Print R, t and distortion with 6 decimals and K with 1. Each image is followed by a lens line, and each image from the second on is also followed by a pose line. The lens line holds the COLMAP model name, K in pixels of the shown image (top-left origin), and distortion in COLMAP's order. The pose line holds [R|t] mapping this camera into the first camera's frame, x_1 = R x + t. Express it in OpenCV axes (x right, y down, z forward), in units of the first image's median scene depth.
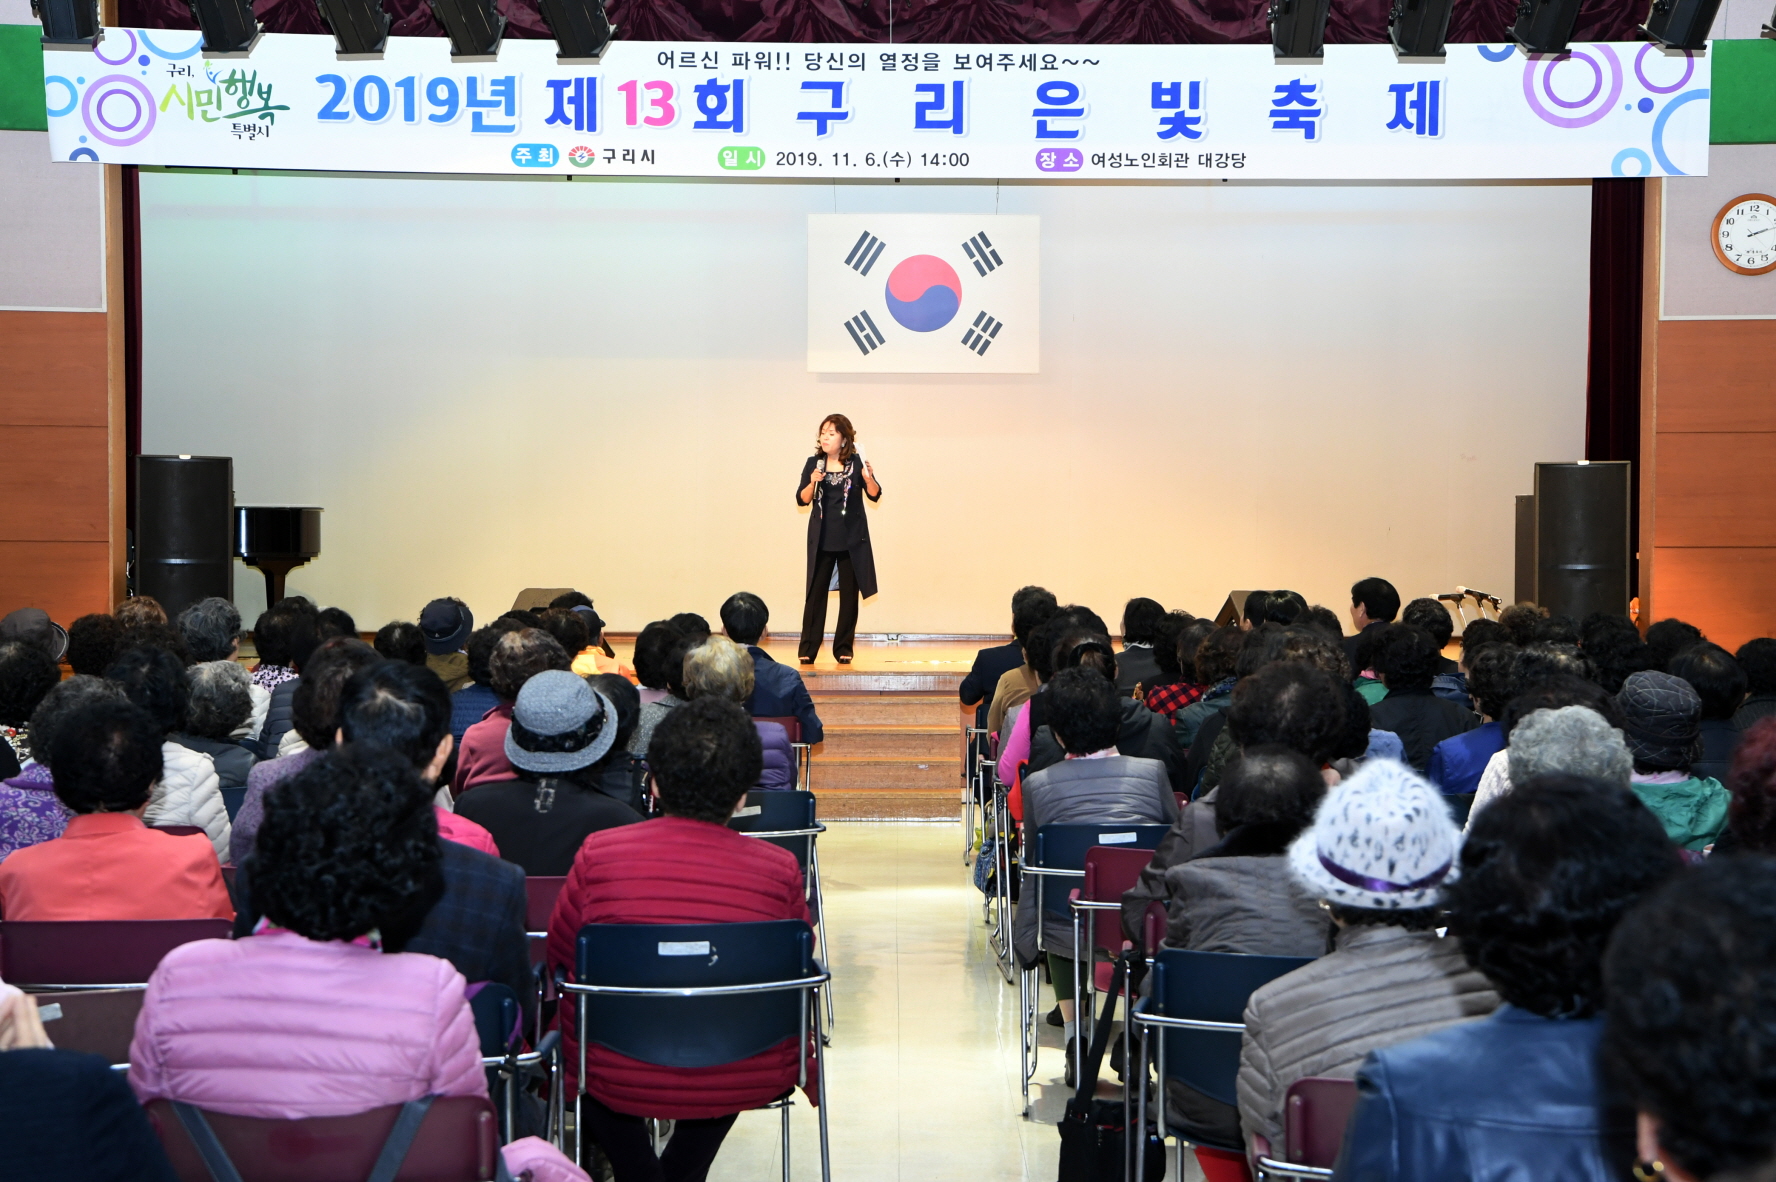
lens RADIAL K [[2803.8, 0, 909.8], [0, 2803.8, 593.4], [0, 0, 1]] dist [0.222024, 0.000000]
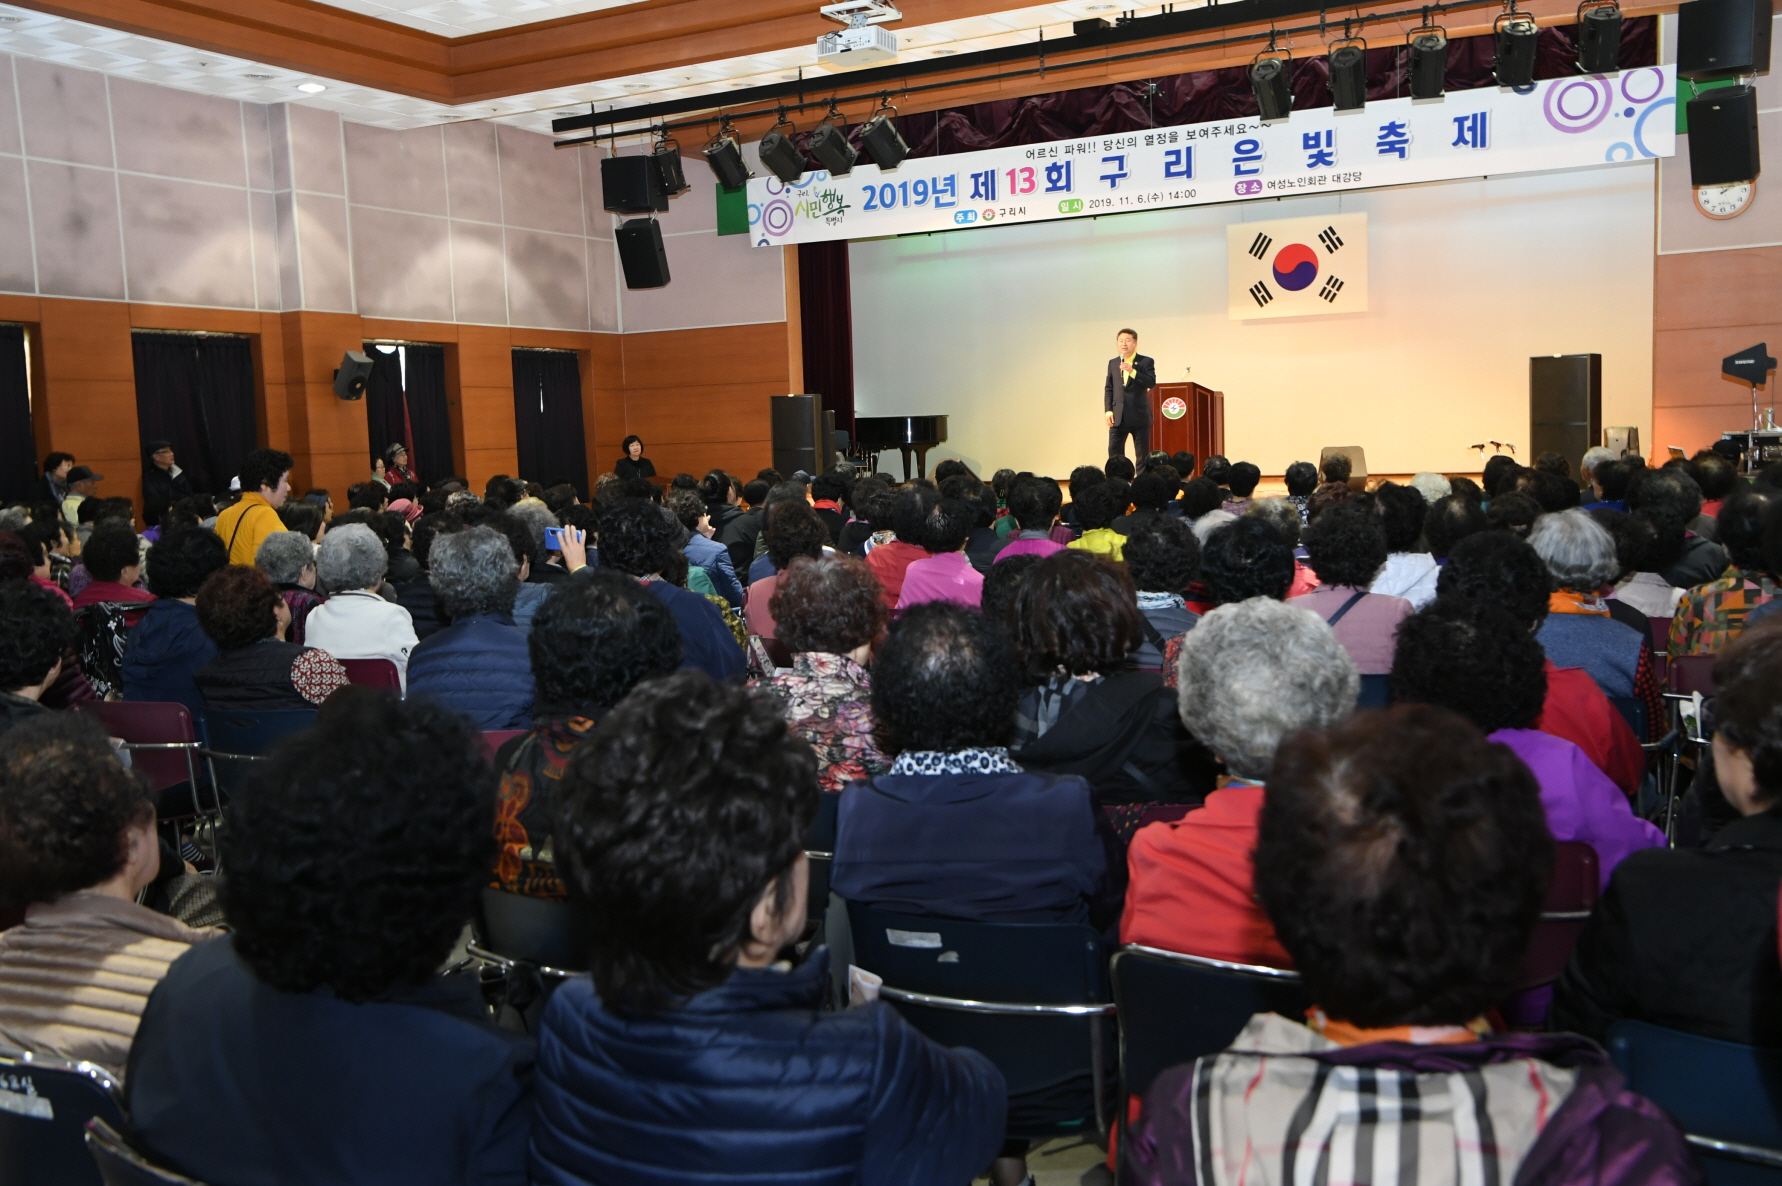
lens RADIAL K [[1677.6, 0, 897.1], [0, 1677.6, 608.7], [0, 0, 1]] dist [-0.006308, 0.000000]
pose [[0.870830, 0.014948, -0.491357, 0.359534], [0.030563, 0.995957, 0.084466, 0.002538], [0.490633, -0.088573, 0.866853, 0.027613]]
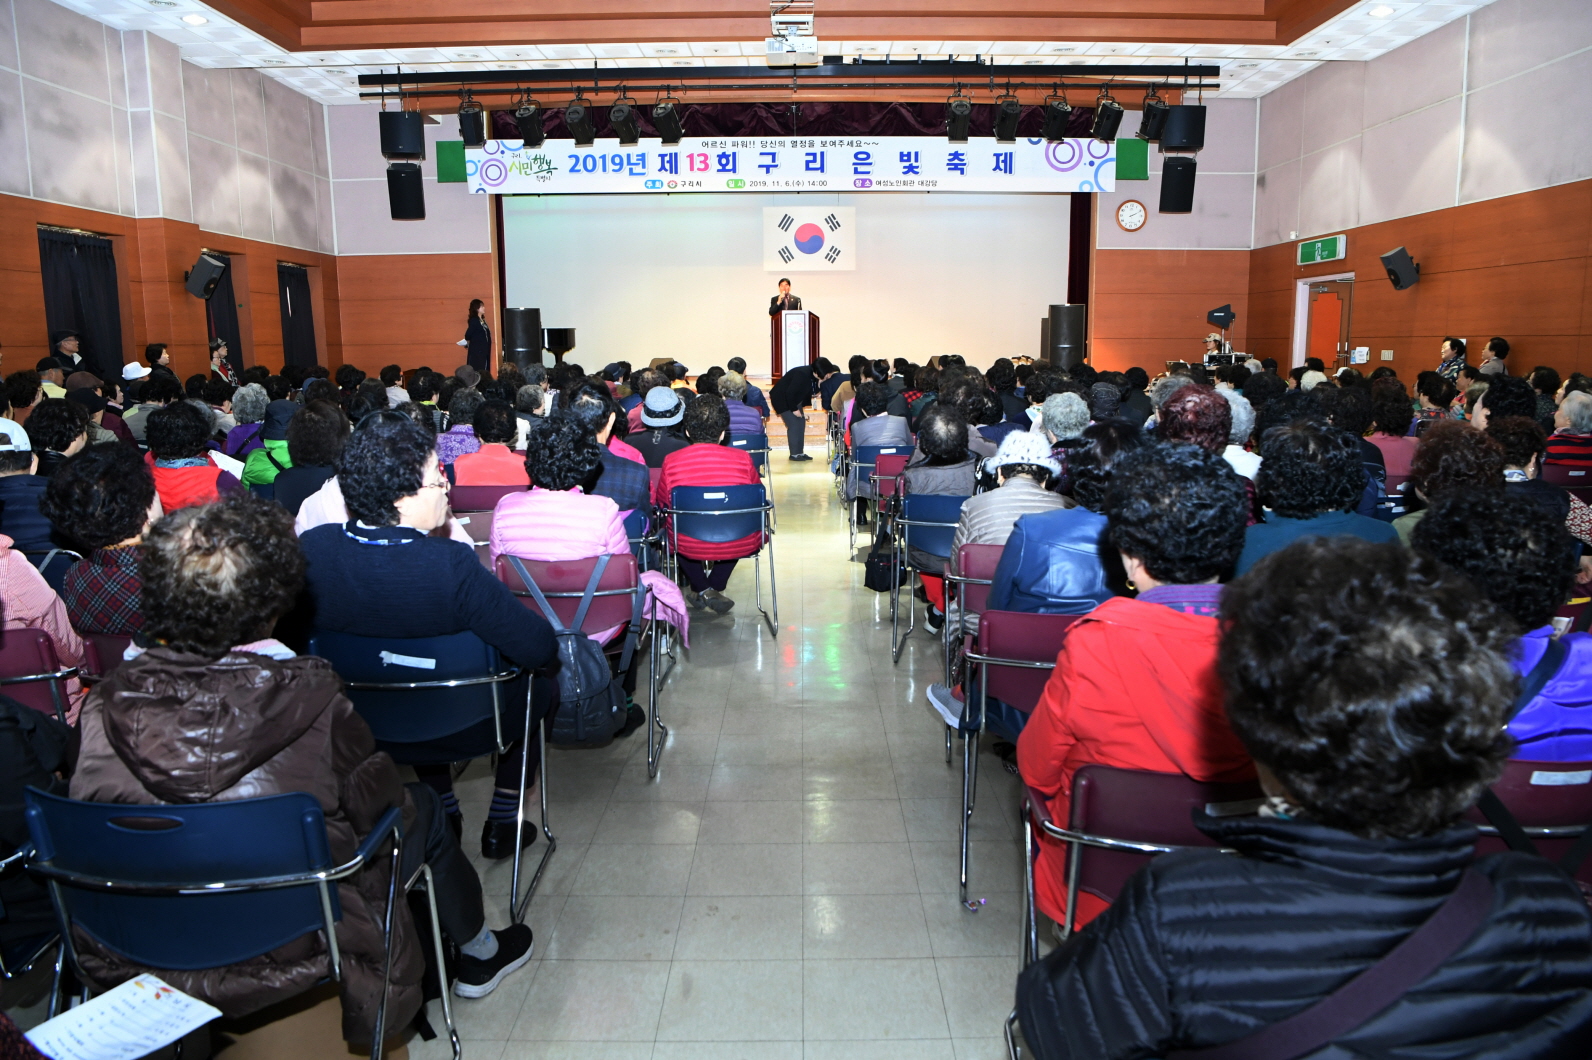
lens RADIAL K [[1075.7, 0, 812.1], [0, 1075.7, 535.5], [0, 0, 1]] dist [-0.083422, 0.003303]
pose [[0.999930, -0.011094, 0.004205, 0.000453], [0.010277, 0.987025, 0.160238, 0.002898], [-0.005928, -0.160184, 0.987069, 0.017504]]
